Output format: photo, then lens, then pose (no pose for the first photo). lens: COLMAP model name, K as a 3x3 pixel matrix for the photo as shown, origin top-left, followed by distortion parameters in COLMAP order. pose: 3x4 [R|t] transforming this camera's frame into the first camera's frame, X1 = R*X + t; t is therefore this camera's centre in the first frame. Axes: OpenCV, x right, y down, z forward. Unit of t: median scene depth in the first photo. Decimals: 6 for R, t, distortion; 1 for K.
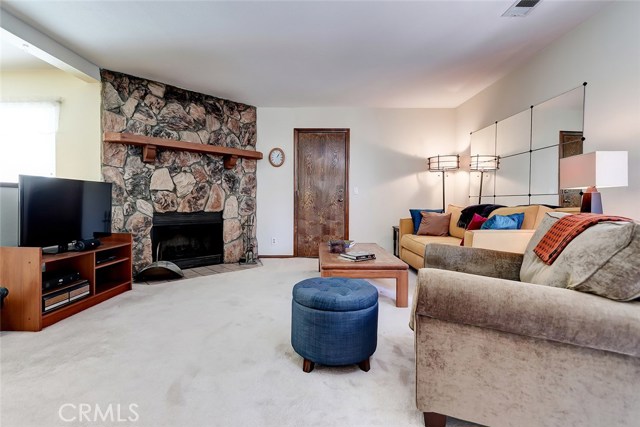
lens RADIAL K [[297.1, 0, 319.2], [0, 297.1, 210.4], [0, 0, 1]] dist [-0.003058, 0.000789]
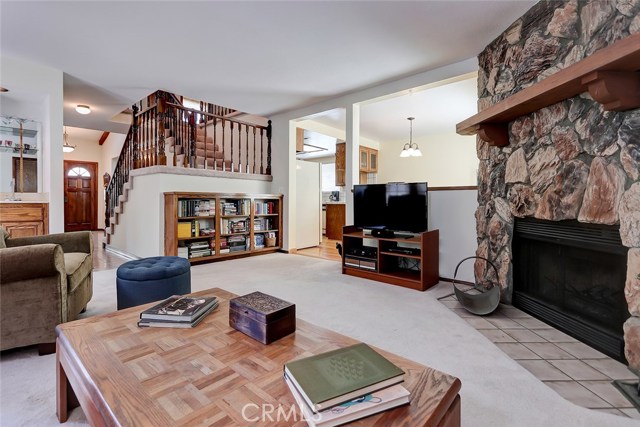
lens RADIAL K [[297.1, 0, 319.9], [0, 297.1, 207.6], [0, 0, 1]] dist [-0.003058, 0.000789]
pose [[-0.663849, 0.009941, -0.747801, 0.240471], [-0.028289, 0.998862, 0.038392, -0.025896], [0.747332, 0.046641, -0.662812, 1.087042]]
